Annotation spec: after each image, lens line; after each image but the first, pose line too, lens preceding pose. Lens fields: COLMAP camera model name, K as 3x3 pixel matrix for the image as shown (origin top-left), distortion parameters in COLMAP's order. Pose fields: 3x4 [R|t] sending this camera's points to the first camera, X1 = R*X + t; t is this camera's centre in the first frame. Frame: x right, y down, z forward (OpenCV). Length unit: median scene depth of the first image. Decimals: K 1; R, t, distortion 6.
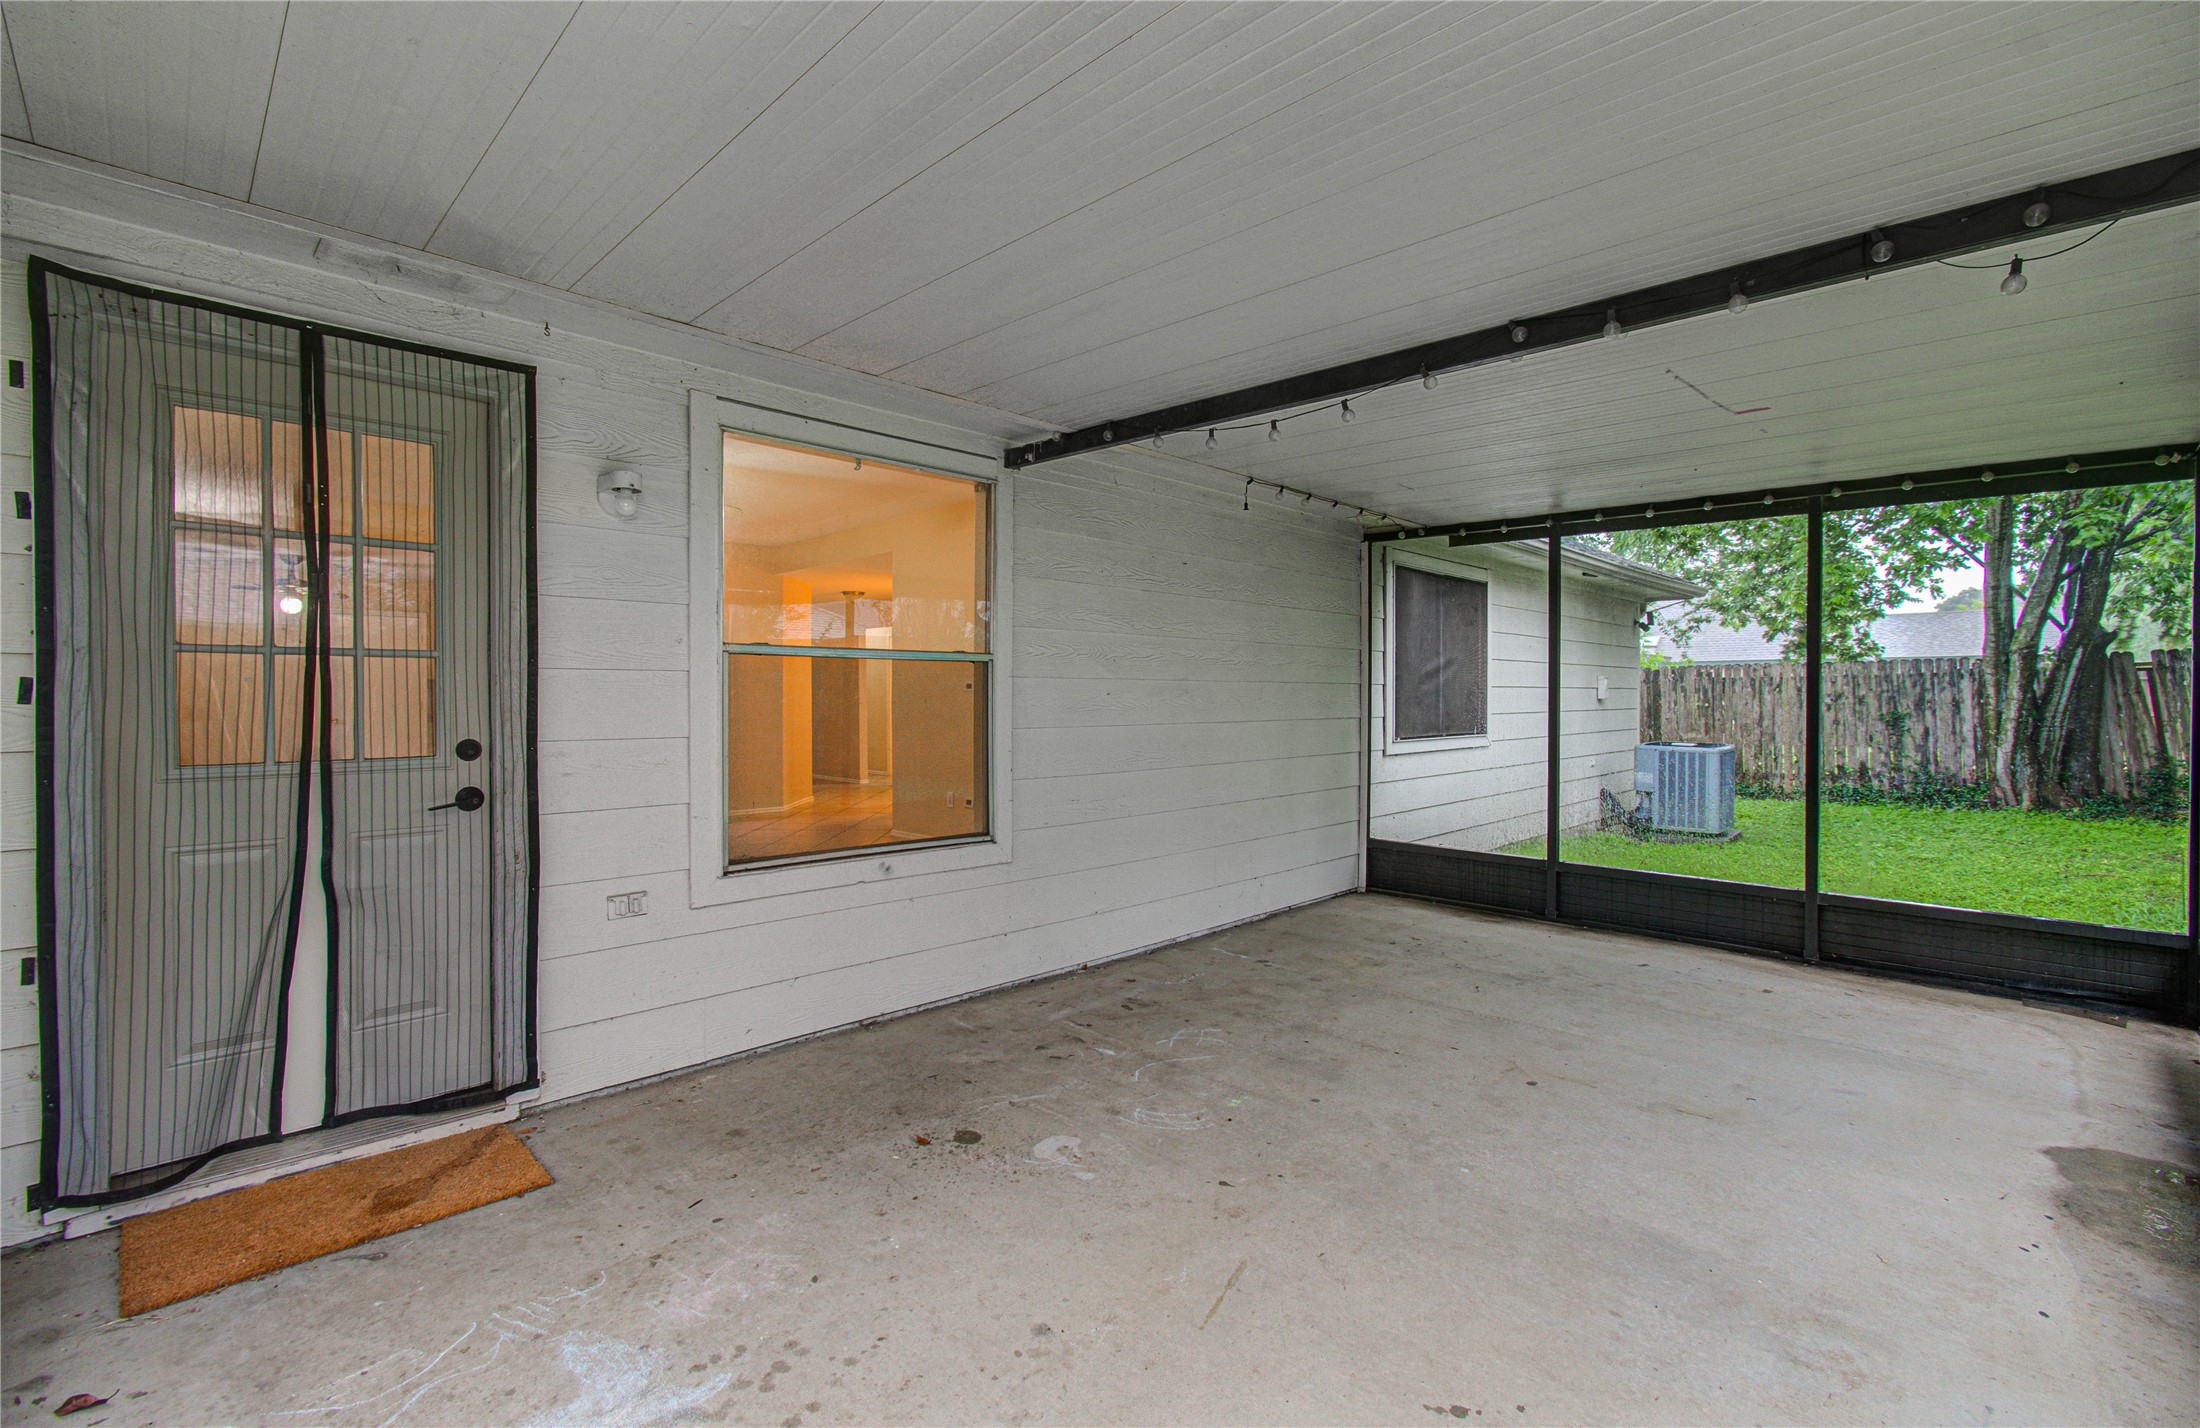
lens RADIAL K [[959.7, 0, 1112.3], [0, 959.7, 719.9], [0, 0, 1]] dist [-0.001710, 0.000709]
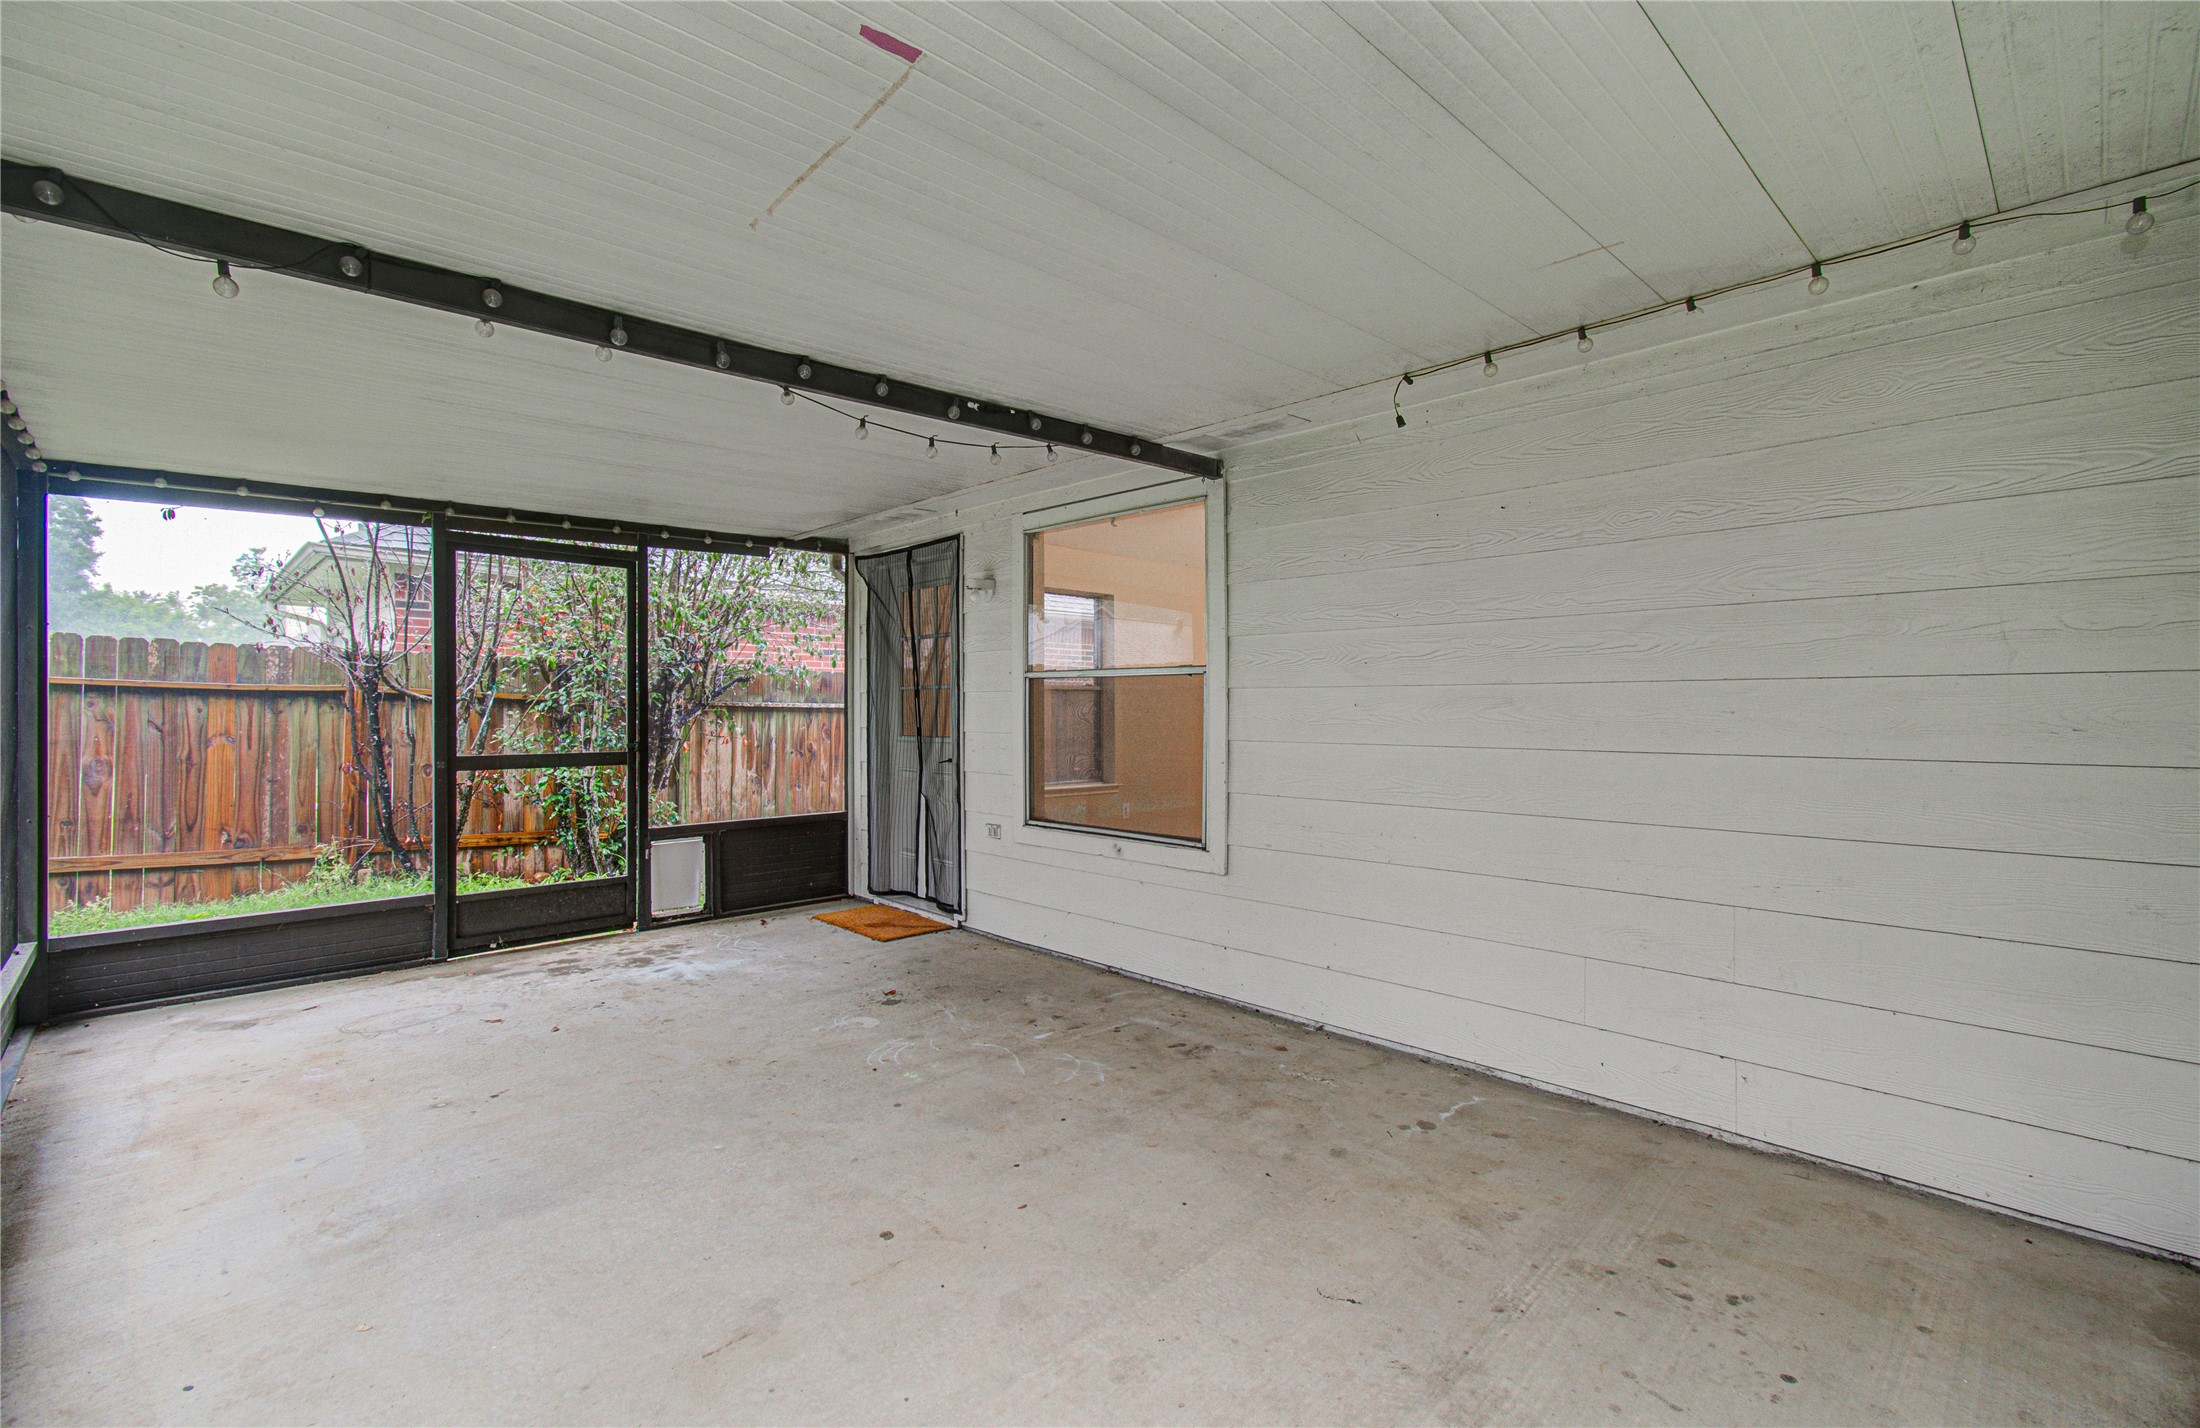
lens RADIAL K [[959.7, 0, 1112.3], [0, 959.7, 719.9], [0, 0, 1]] dist [-0.001710, 0.000709]
pose [[-0.018924, 0.004922, -0.999809, 1.040353], [-0.020526, 0.999775, 0.005310, -0.019359], [0.999610, 0.020623, -0.018818, 1.052344]]
